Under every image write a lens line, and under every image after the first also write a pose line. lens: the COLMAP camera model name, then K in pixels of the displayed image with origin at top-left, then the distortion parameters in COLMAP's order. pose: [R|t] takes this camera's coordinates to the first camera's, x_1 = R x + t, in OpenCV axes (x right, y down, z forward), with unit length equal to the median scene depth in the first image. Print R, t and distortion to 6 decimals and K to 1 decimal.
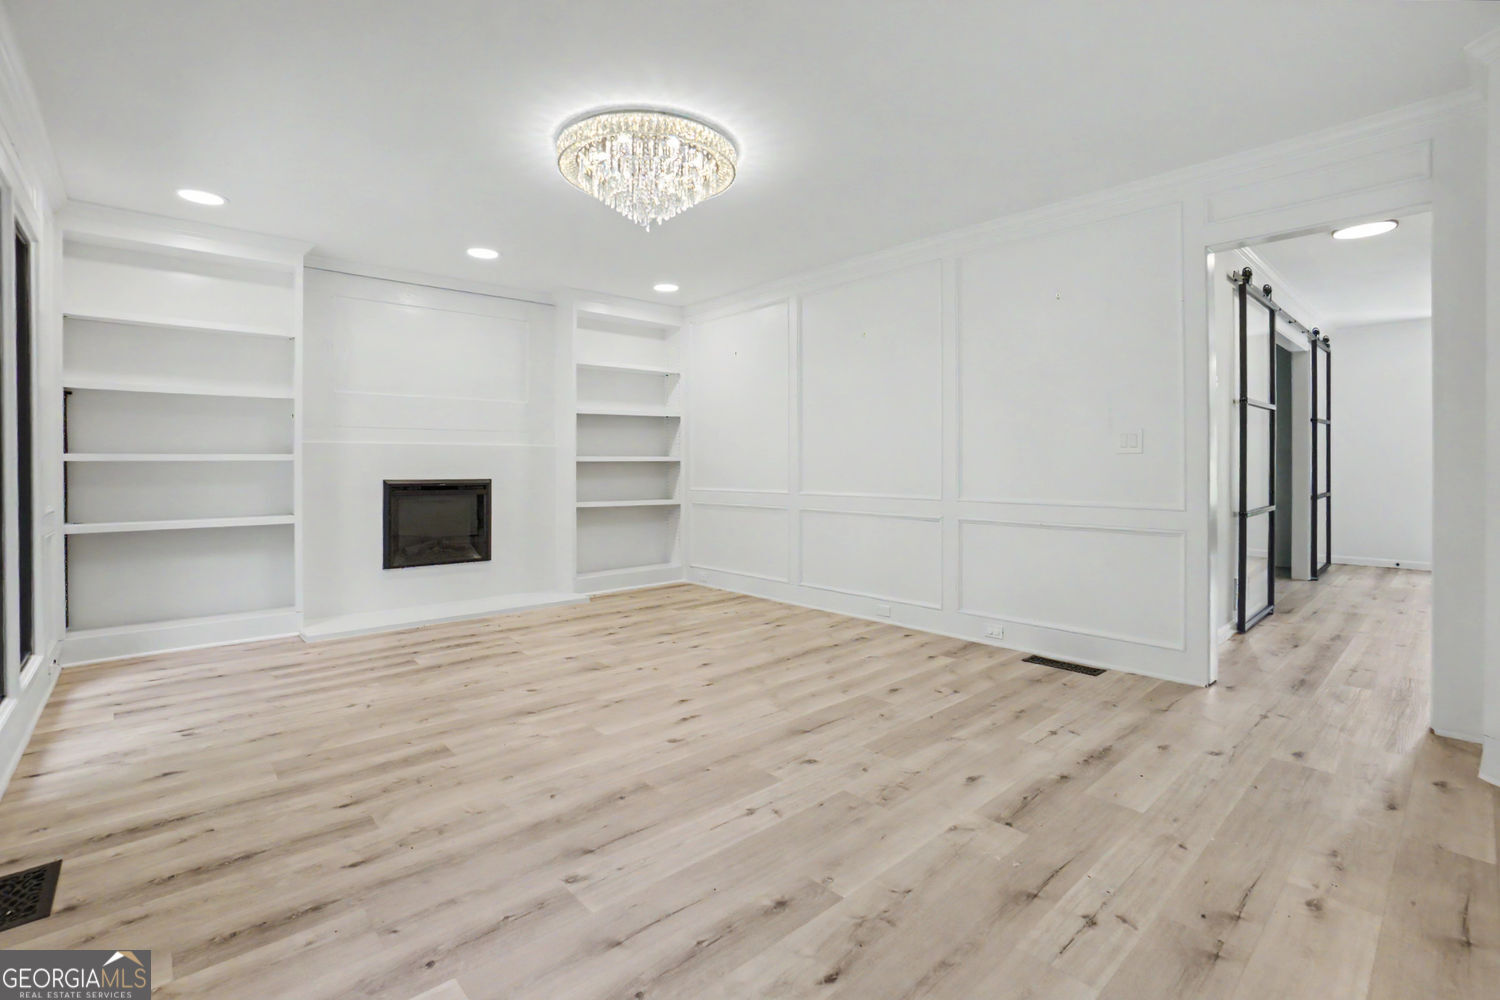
lens RADIAL K [[691.7, 0, 722.2], [0, 691.7, 471.6], [0, 0, 1]] dist [-0.041568, 0.008718]
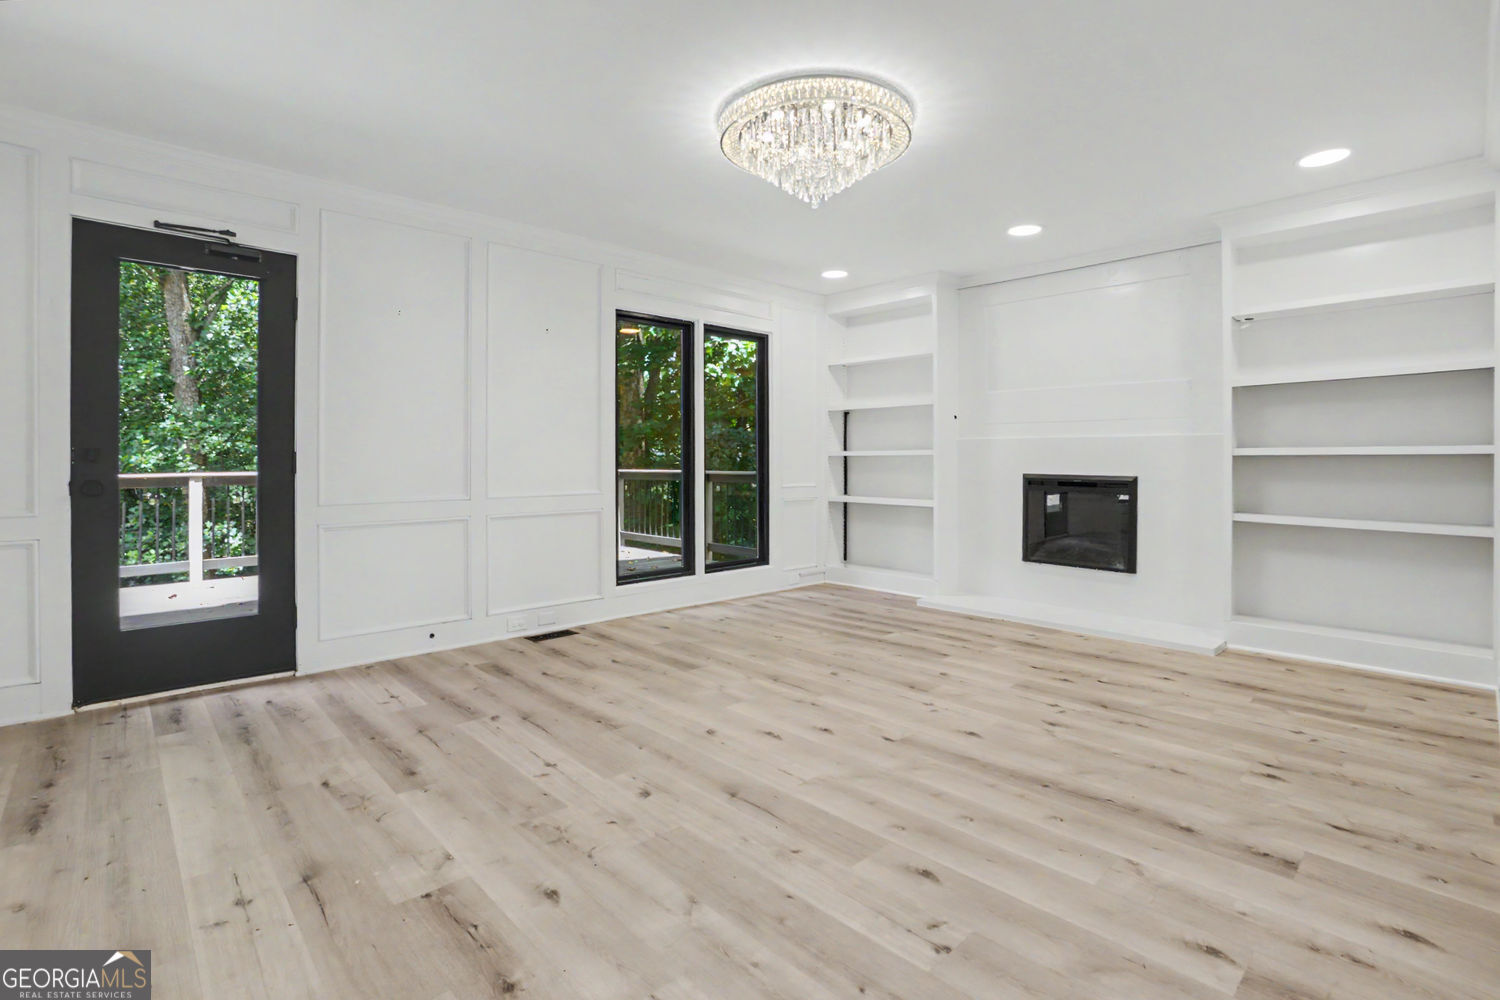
lens RADIAL K [[691.7, 0, 759.2], [0, 691.7, 456.8], [0, 0, 1]] dist [-0.041568, 0.008718]
pose [[0.058140, -0.001533, -0.998307, 0.909774], [-0.011902, 0.999927, -0.002229, -0.011414], [0.998237, 0.012011, 0.058118, 0.971420]]
